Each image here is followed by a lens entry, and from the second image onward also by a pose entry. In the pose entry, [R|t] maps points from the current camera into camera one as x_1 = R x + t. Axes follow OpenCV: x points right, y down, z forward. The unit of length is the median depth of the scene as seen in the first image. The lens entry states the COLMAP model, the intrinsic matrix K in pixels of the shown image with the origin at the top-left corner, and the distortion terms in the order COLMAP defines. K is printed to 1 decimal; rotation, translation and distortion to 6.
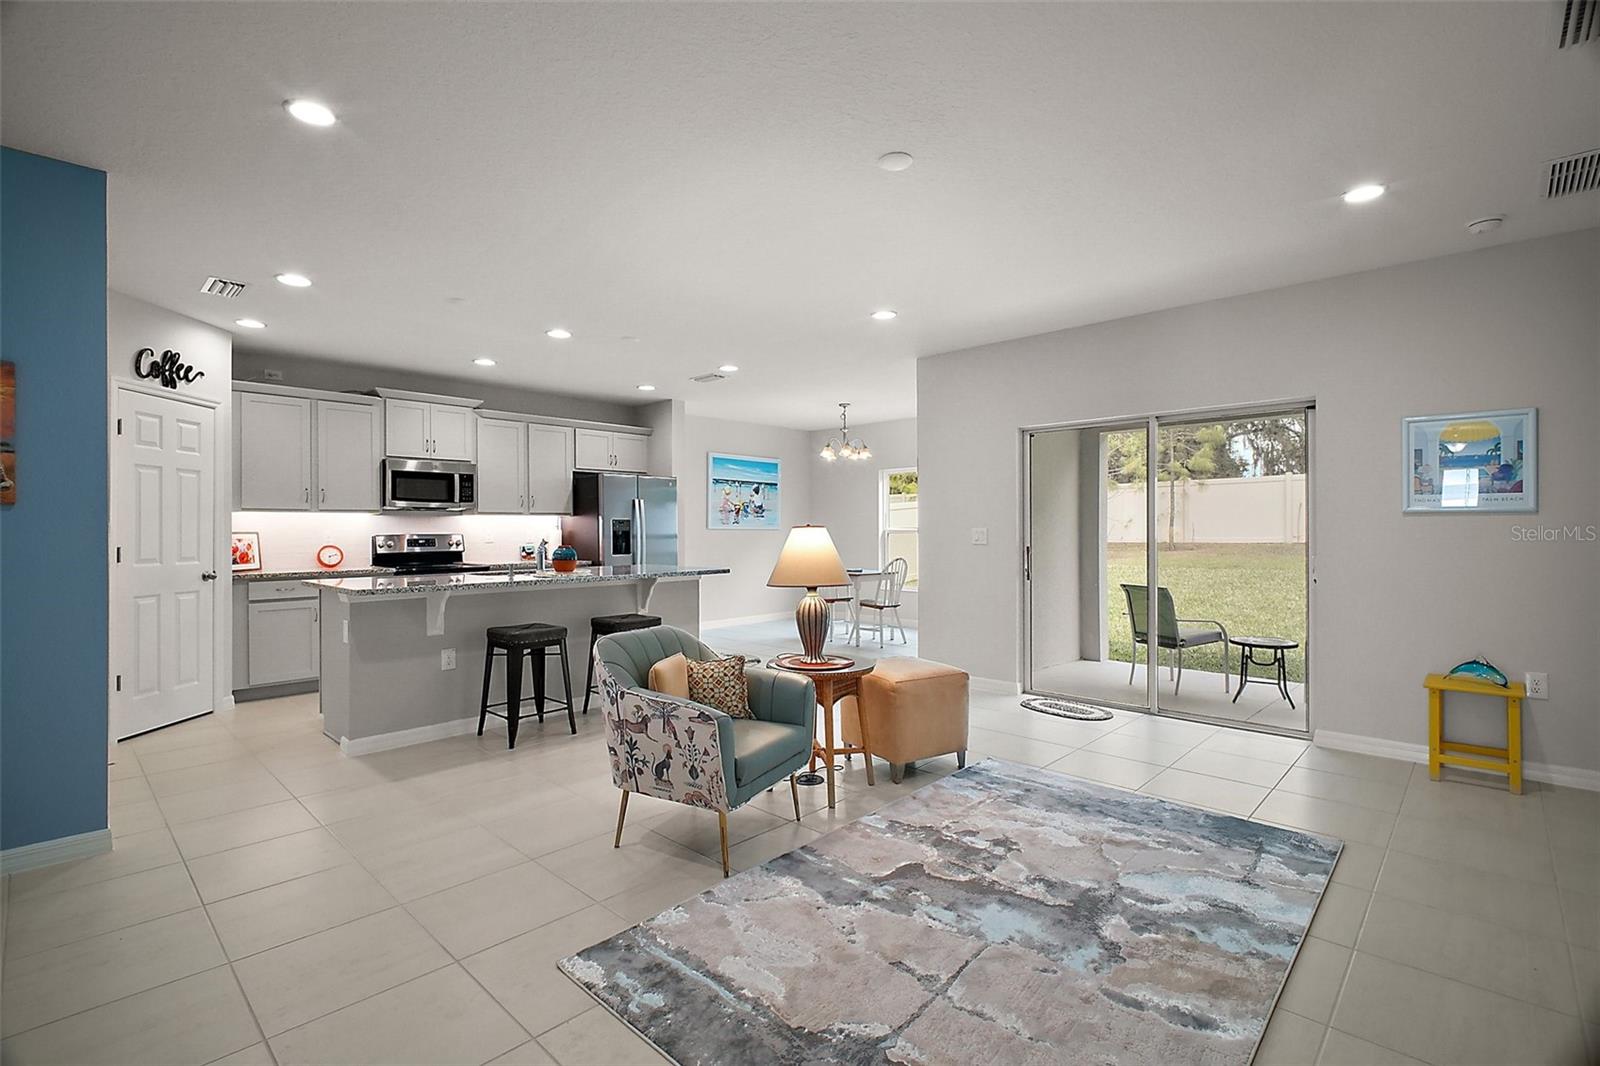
lens RADIAL K [[736.2, 0, 800.3], [0, 736.2, 531.3], [0, 0, 1]] dist [-0.007930, -0.002544]
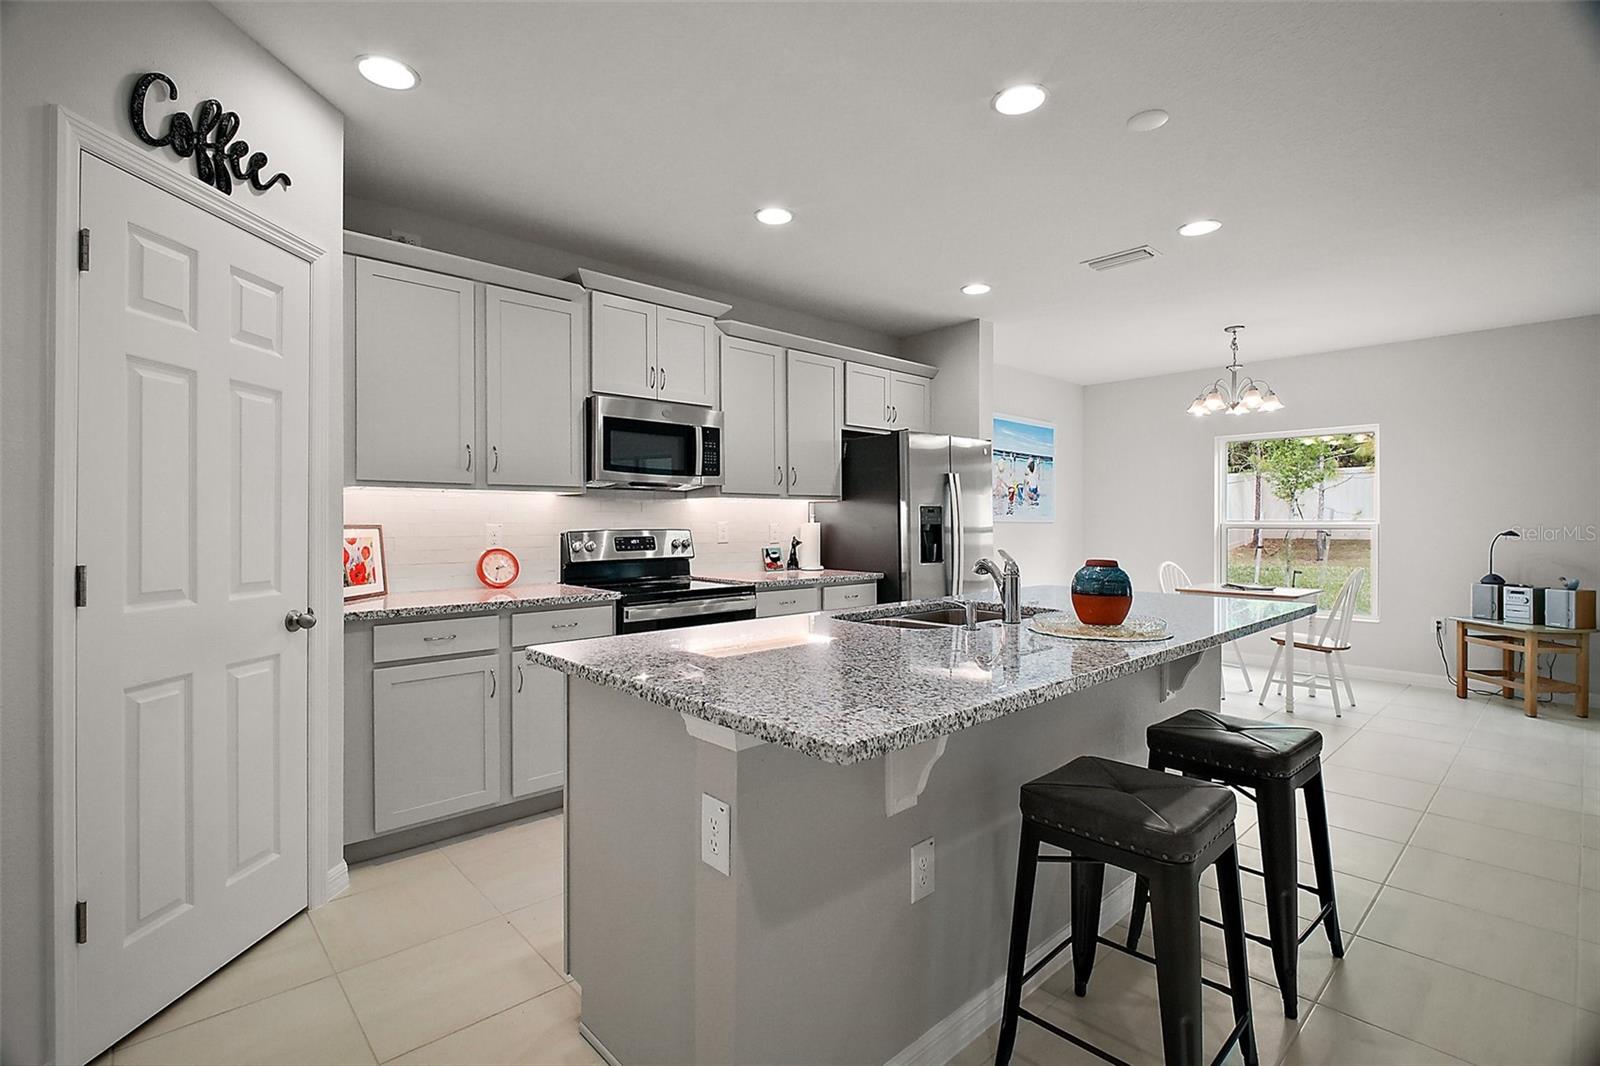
lens RADIAL K [[736.2, 0, 792.5], [0, 736.2, 526.6], [0, 0, 1]] dist [-0.007930, -0.002544]
pose [[0.997267, 0.003155, -0.073813, -0.364179], [-0.002887, 0.999989, 0.003744, -0.001140], [0.073824, -0.003520, 0.997265, 0.440718]]
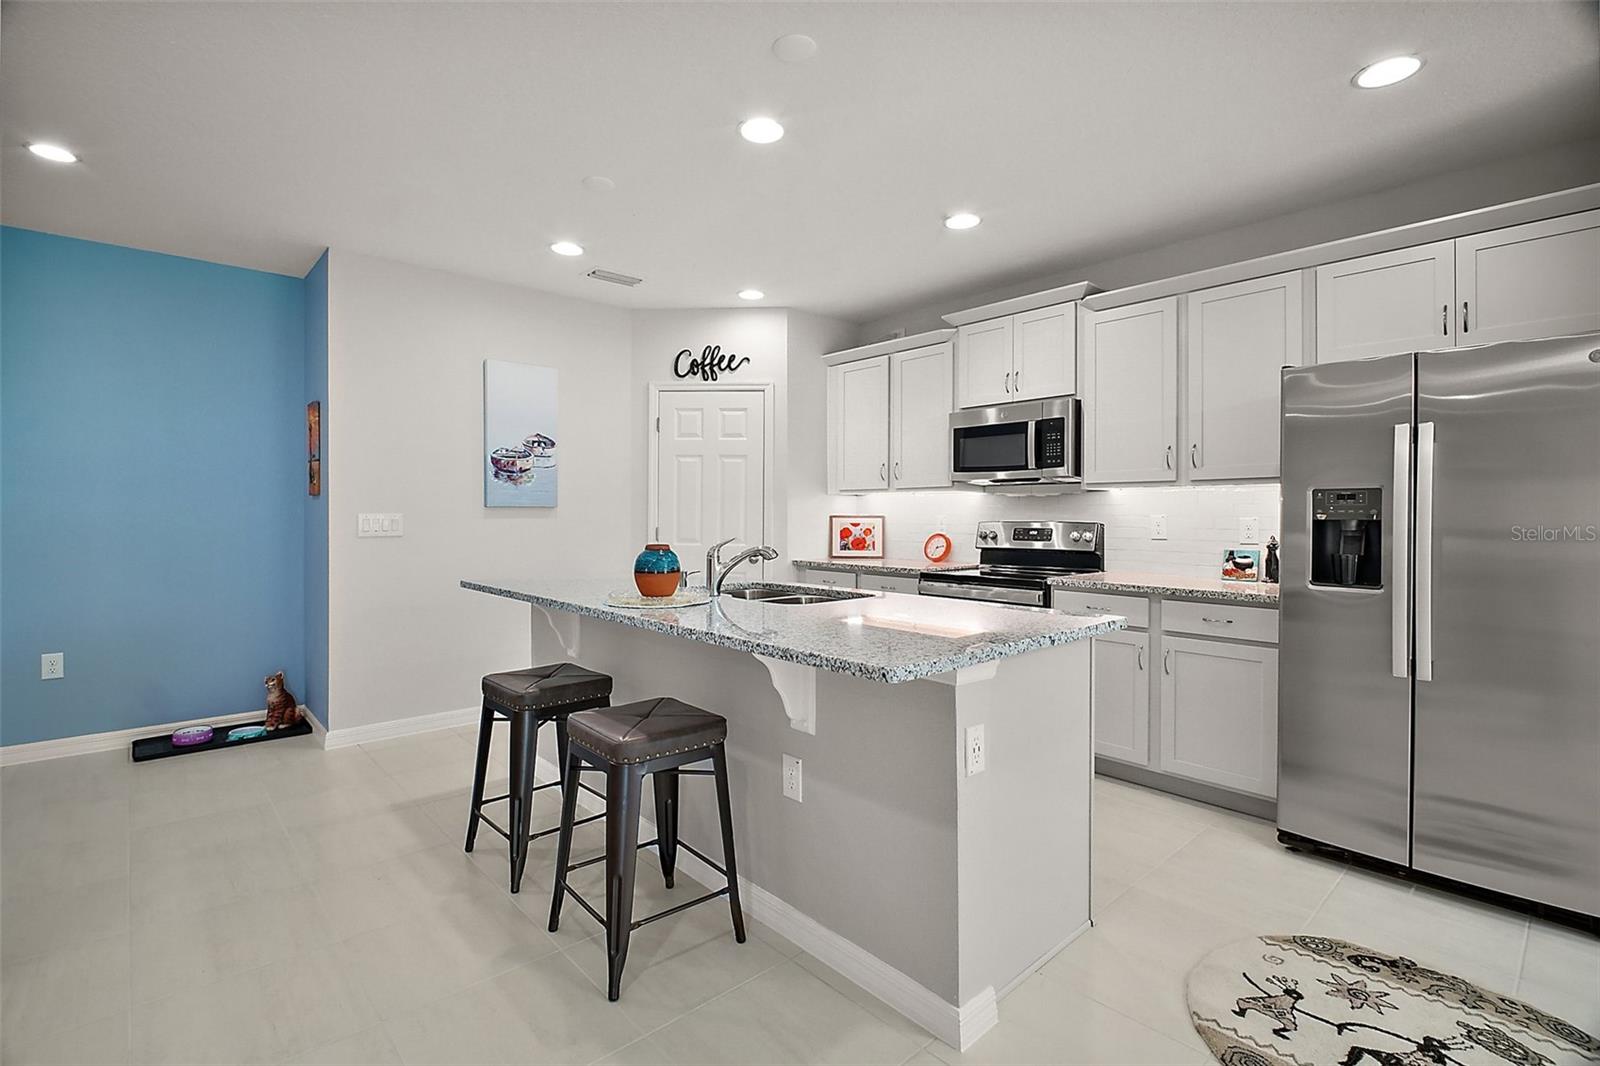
lens RADIAL K [[736.2, 0, 785.6], [0, 736.2, 509.0], [0, 0, 1]] dist [-0.007930, -0.002544]
pose [[-0.094303, -0.002425, -0.995541, 0.149280], [-0.005401, 0.999984, -0.001924, -0.004699], [0.995529, 0.005195, -0.094315, 0.893808]]
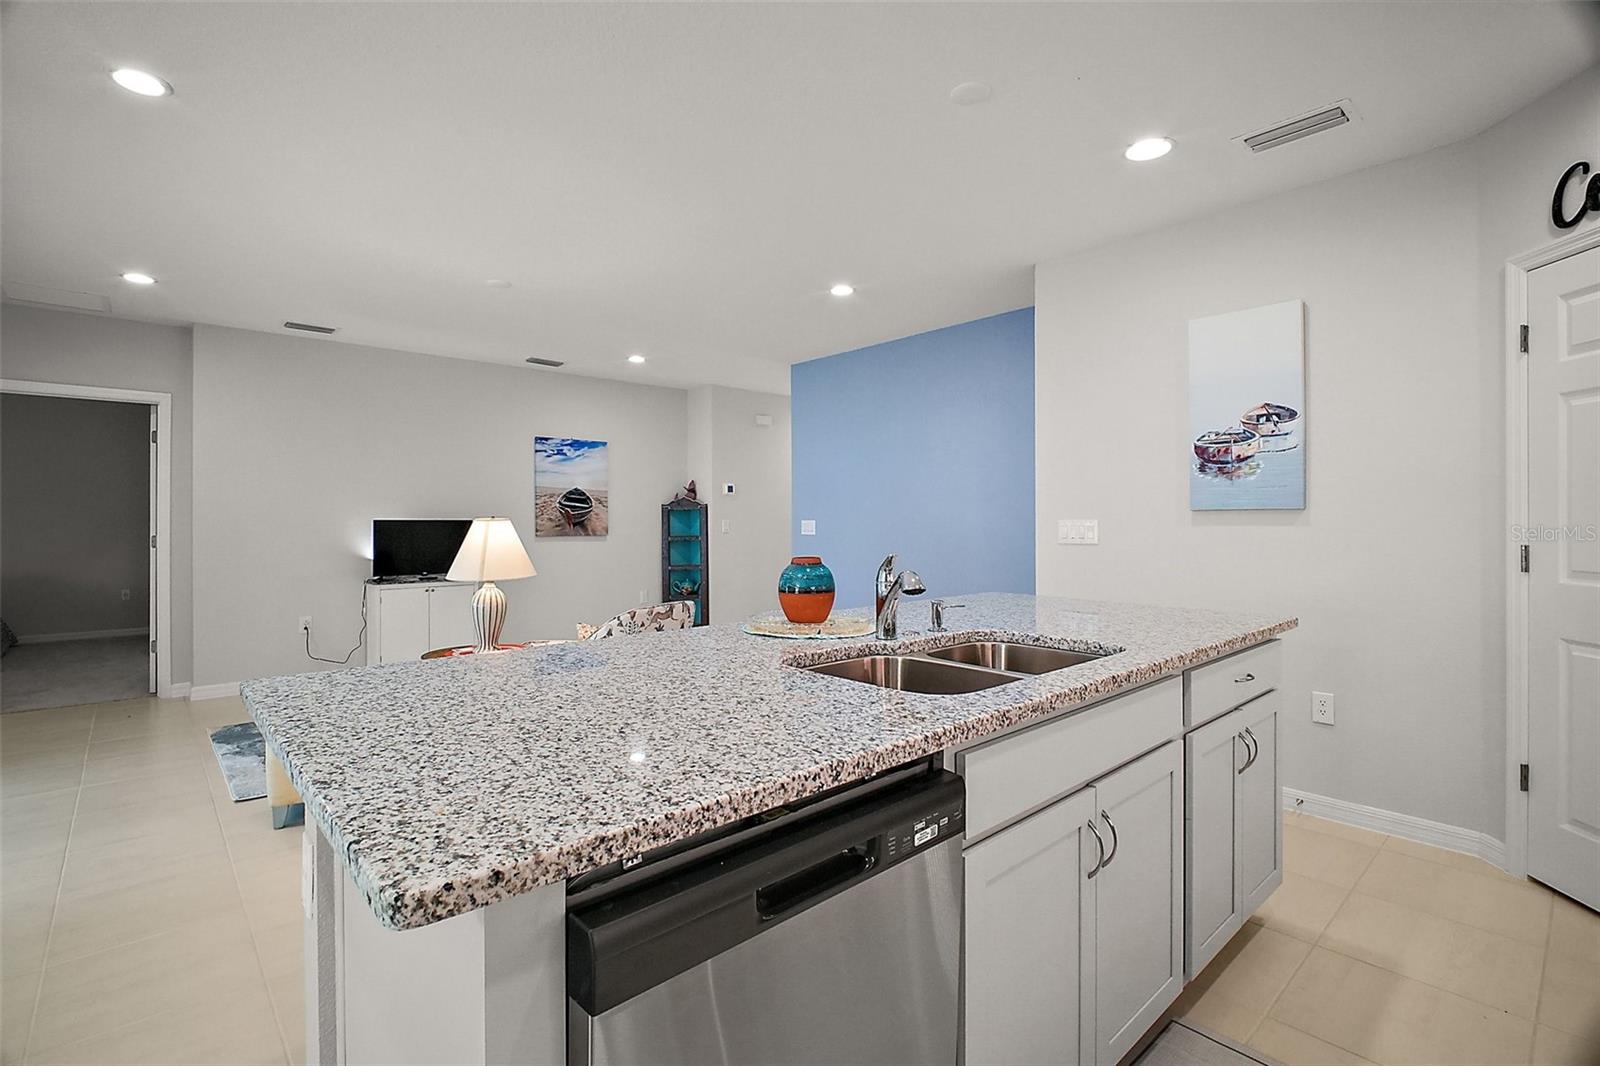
lens RADIAL K [[736.2, 0, 794.8], [0, 736.2, 527.6], [0, 0, 1]] dist [-0.007930, -0.002544]
pose [[-0.995680, 0.004684, 0.092738, -0.275451], [0.005616, 0.999936, 0.009785, -0.001025], [-0.092686, 0.010264, -0.995642, 1.110808]]
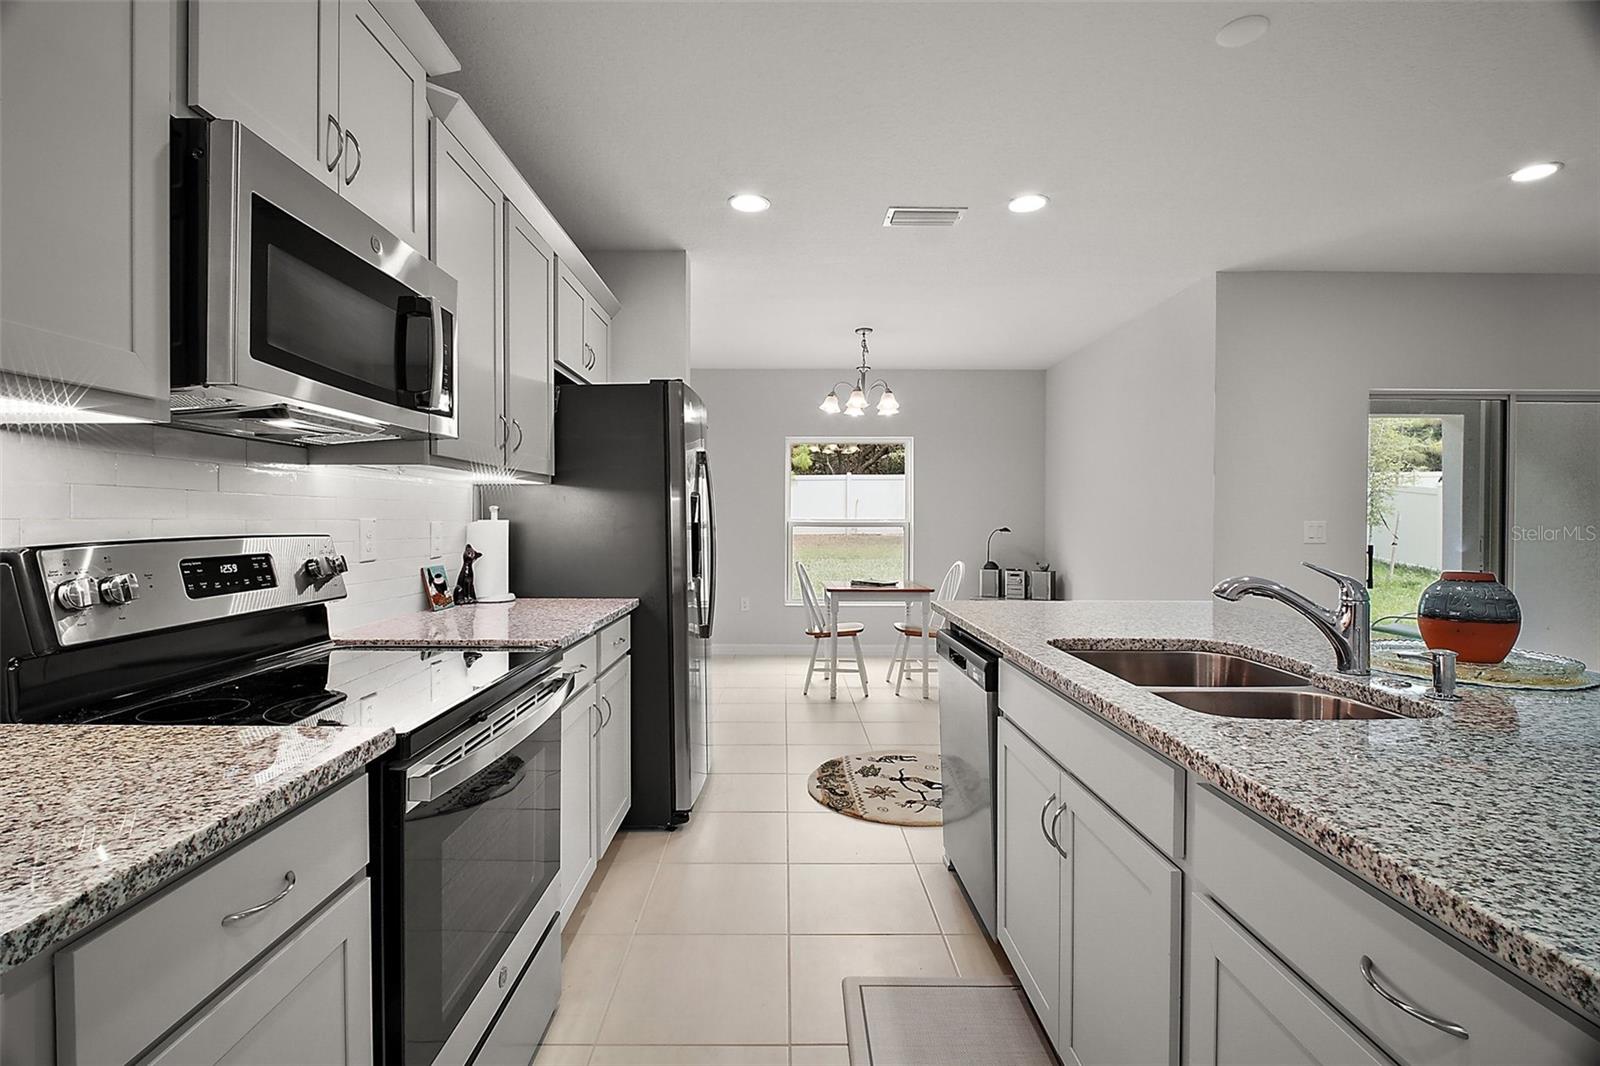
lens RADIAL K [[736.2, 0, 786.1], [0, 736.2, 528.8], [0, 0, 1]] dist [-0.007930, -0.002544]
pose [[0.731633, 0.001774, 0.681697, -0.574150], [-0.008305, 0.999946, 0.006311, -0.001317], [-0.681648, -0.010279, 0.731608, 0.760558]]
